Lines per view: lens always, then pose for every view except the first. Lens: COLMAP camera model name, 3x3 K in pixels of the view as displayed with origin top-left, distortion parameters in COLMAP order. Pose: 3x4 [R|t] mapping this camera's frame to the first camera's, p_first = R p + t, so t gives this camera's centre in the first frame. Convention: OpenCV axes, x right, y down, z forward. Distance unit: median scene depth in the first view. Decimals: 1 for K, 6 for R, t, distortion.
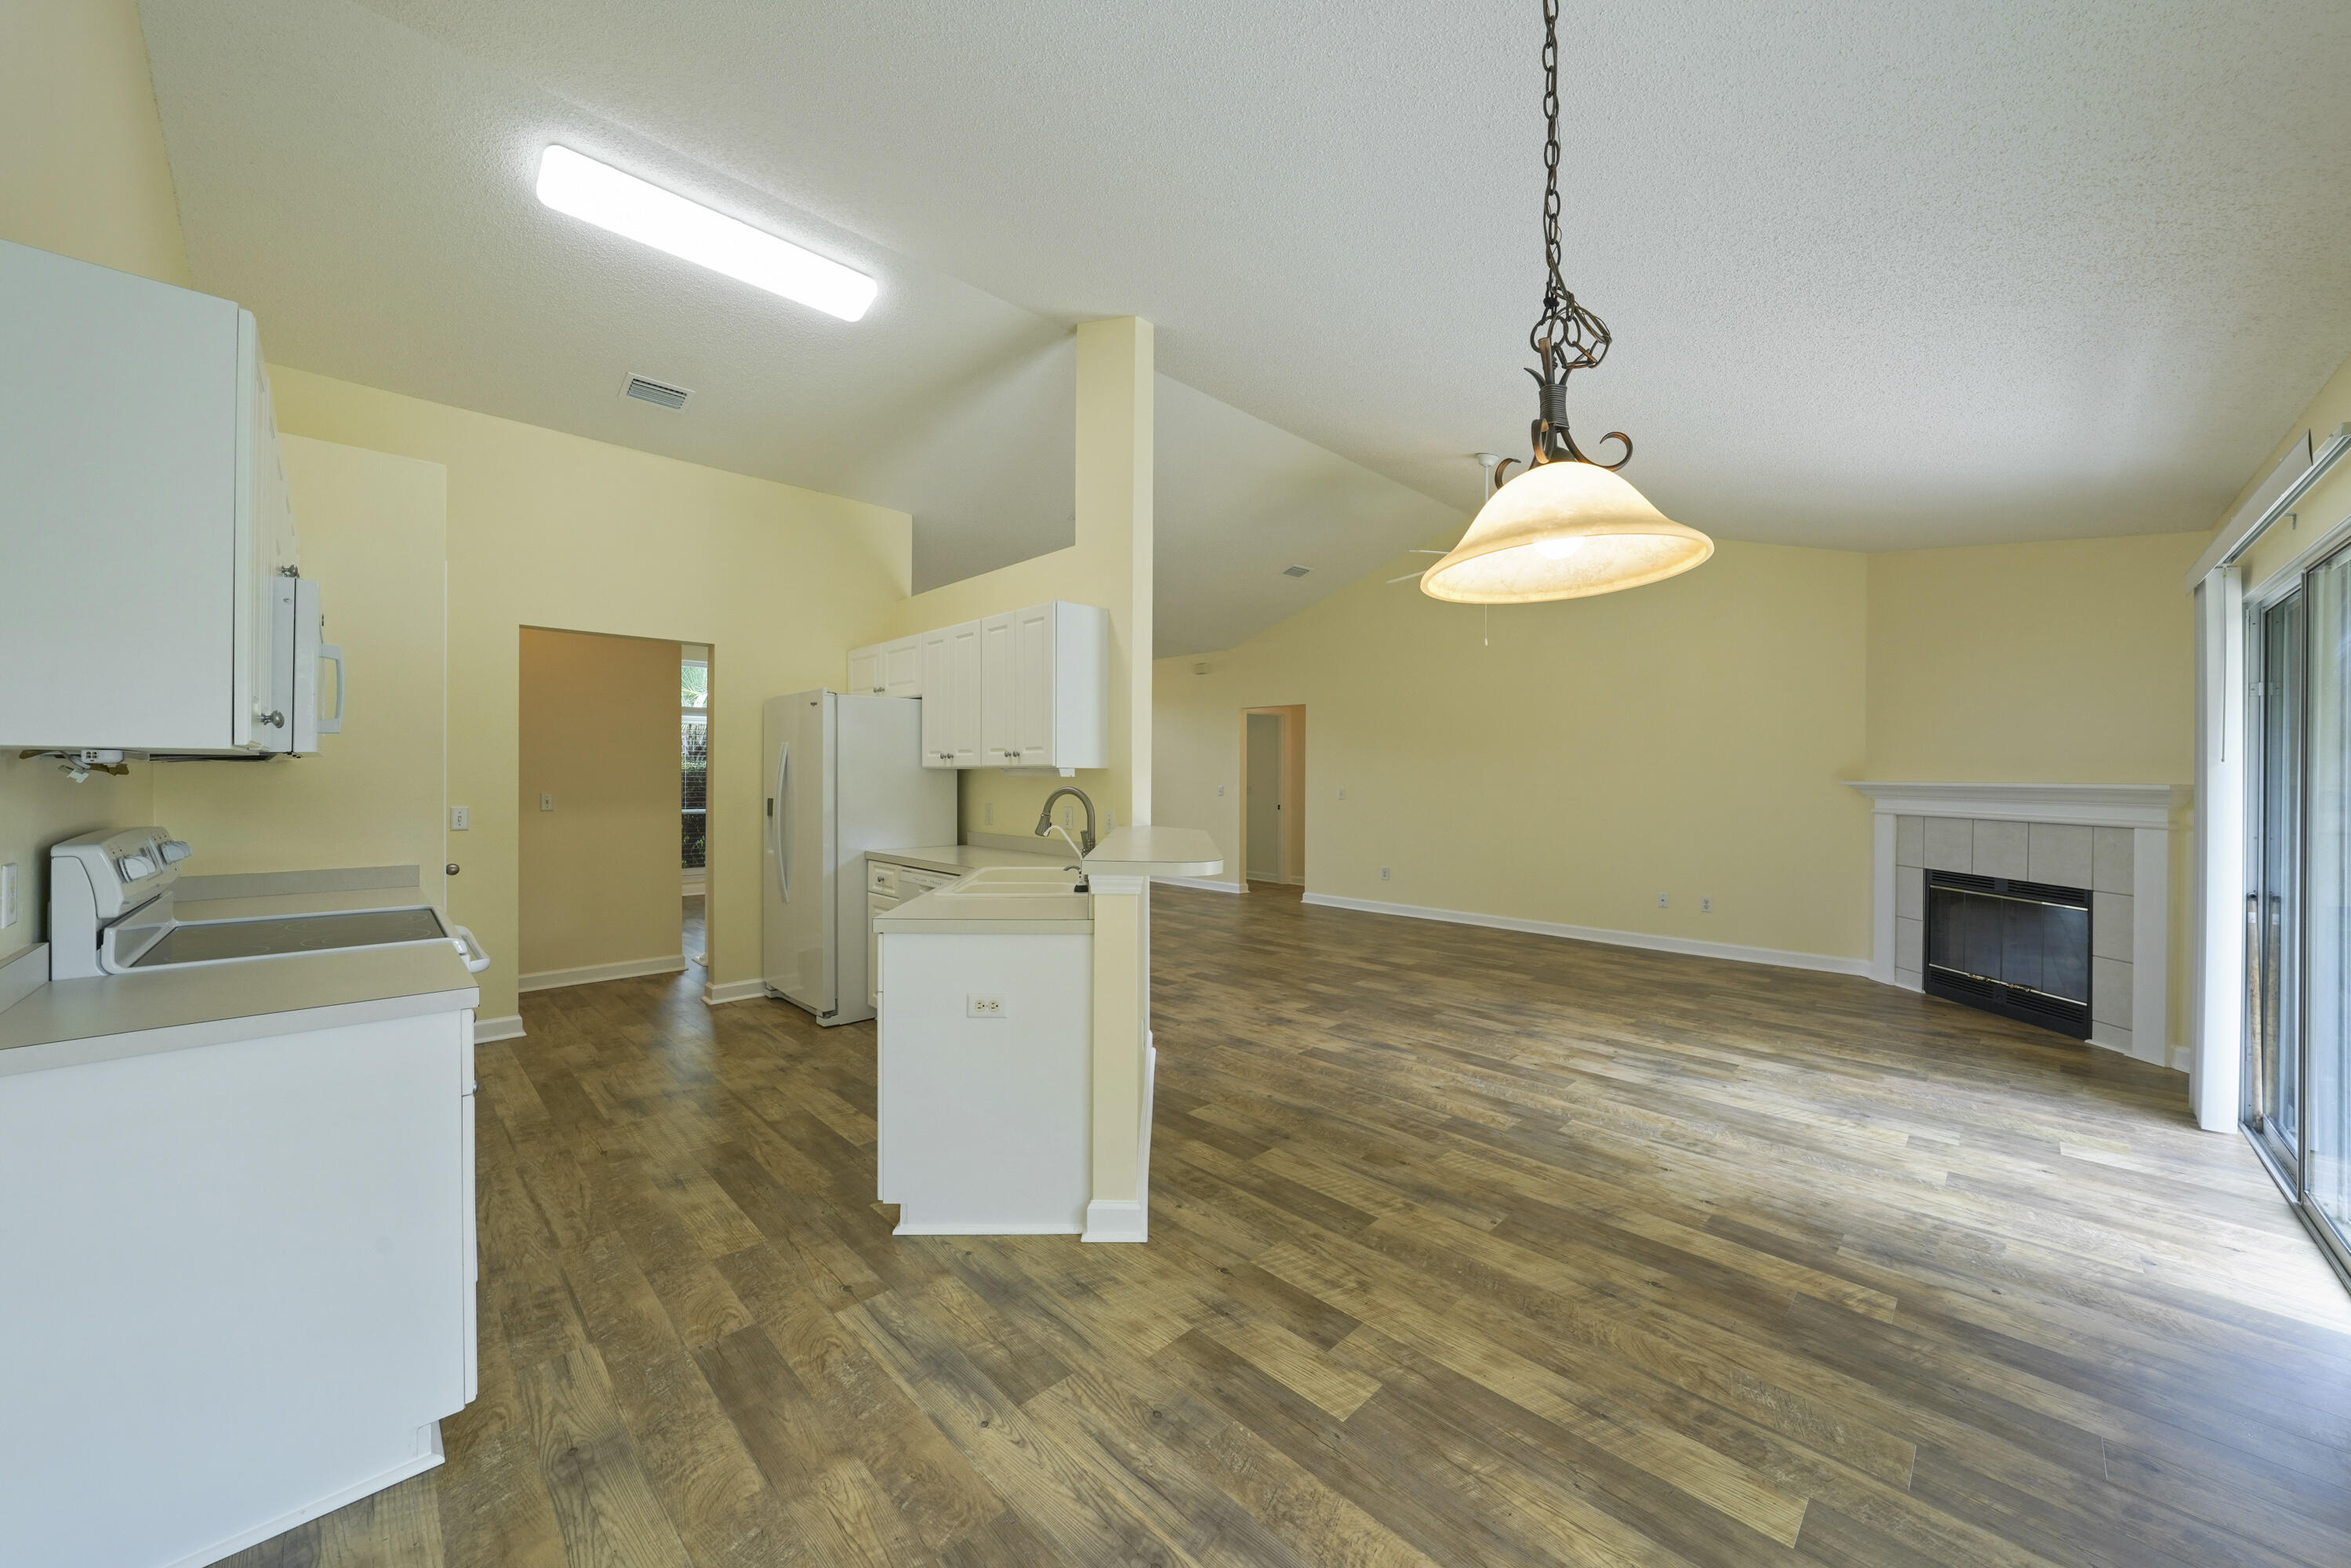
lens RADIAL K [[859.1, 0, 1181.0], [0, 859.1, 773.5], [0, 0, 1]] dist [-0.027298, 0.006534]
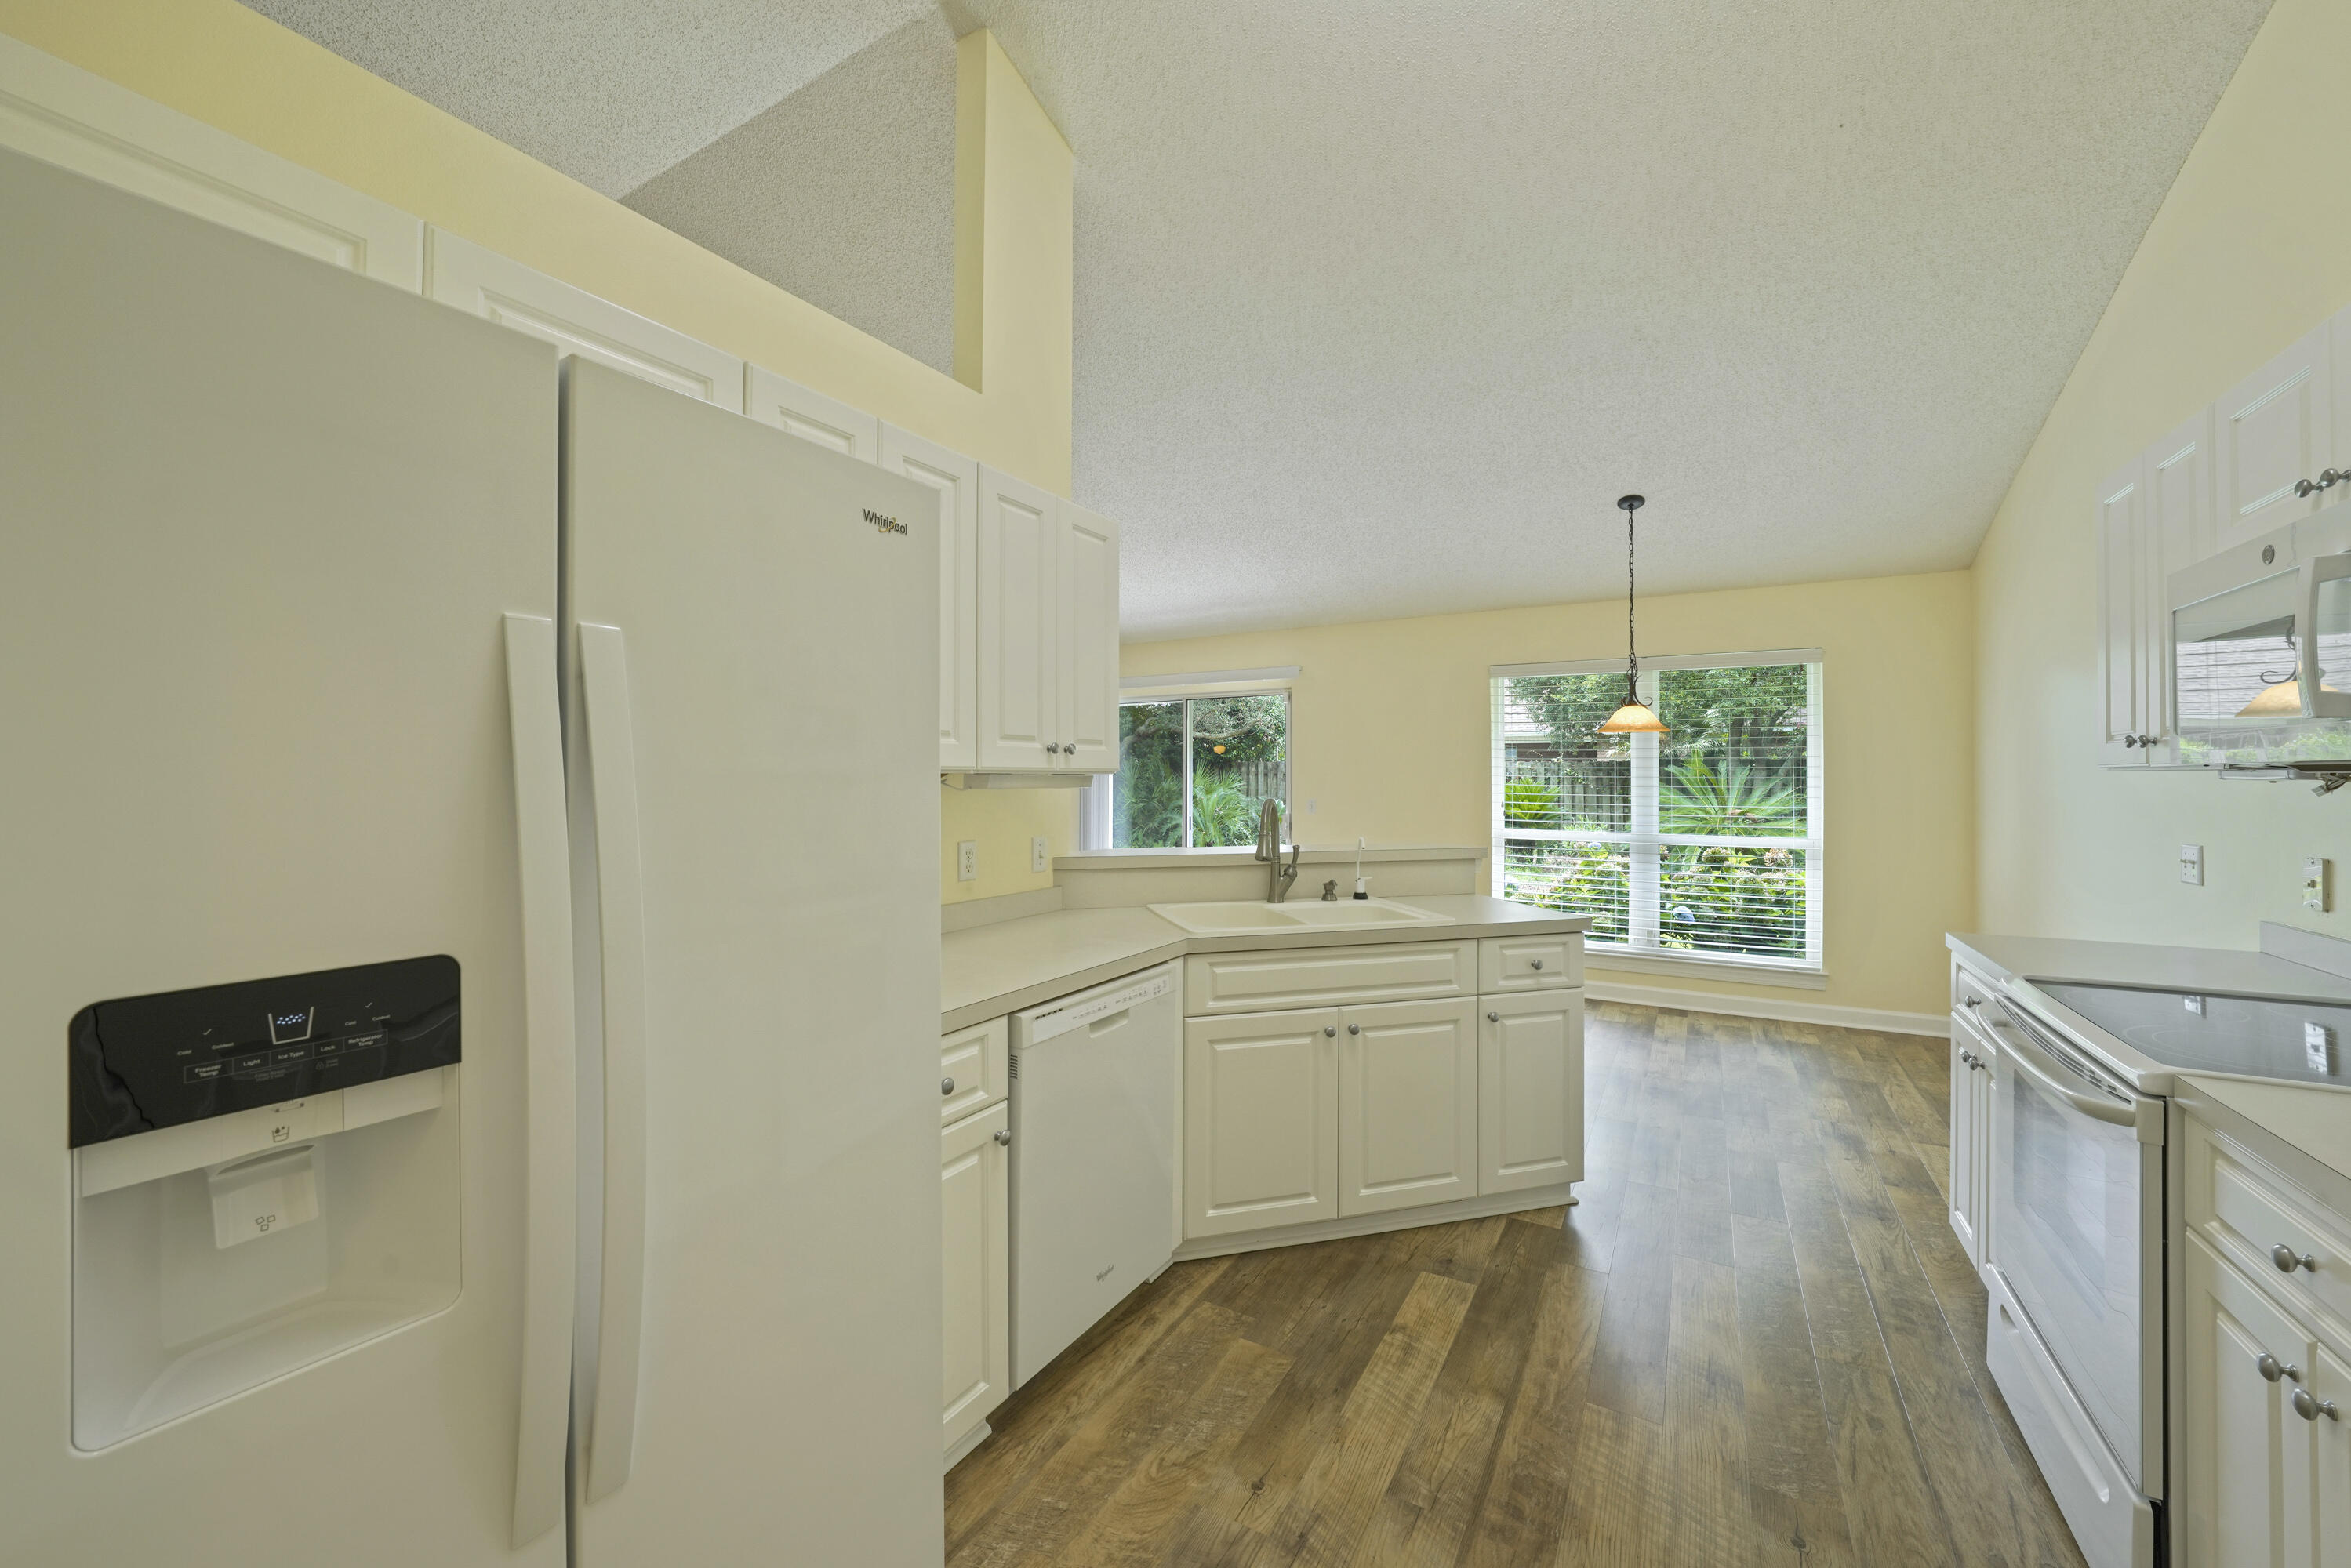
lens RADIAL K [[890.8, 0, 1181.0], [0, 890.8, 776.7], [0, 0, 1]] dist [-0.016467, 0.000139]
pose [[-0.262511, -0.001566, 0.964928, -0.836613], [-0.003919, 0.999992, 0.000557, -0.005714], [-0.964921, -0.003636, -0.262515, 1.149369]]
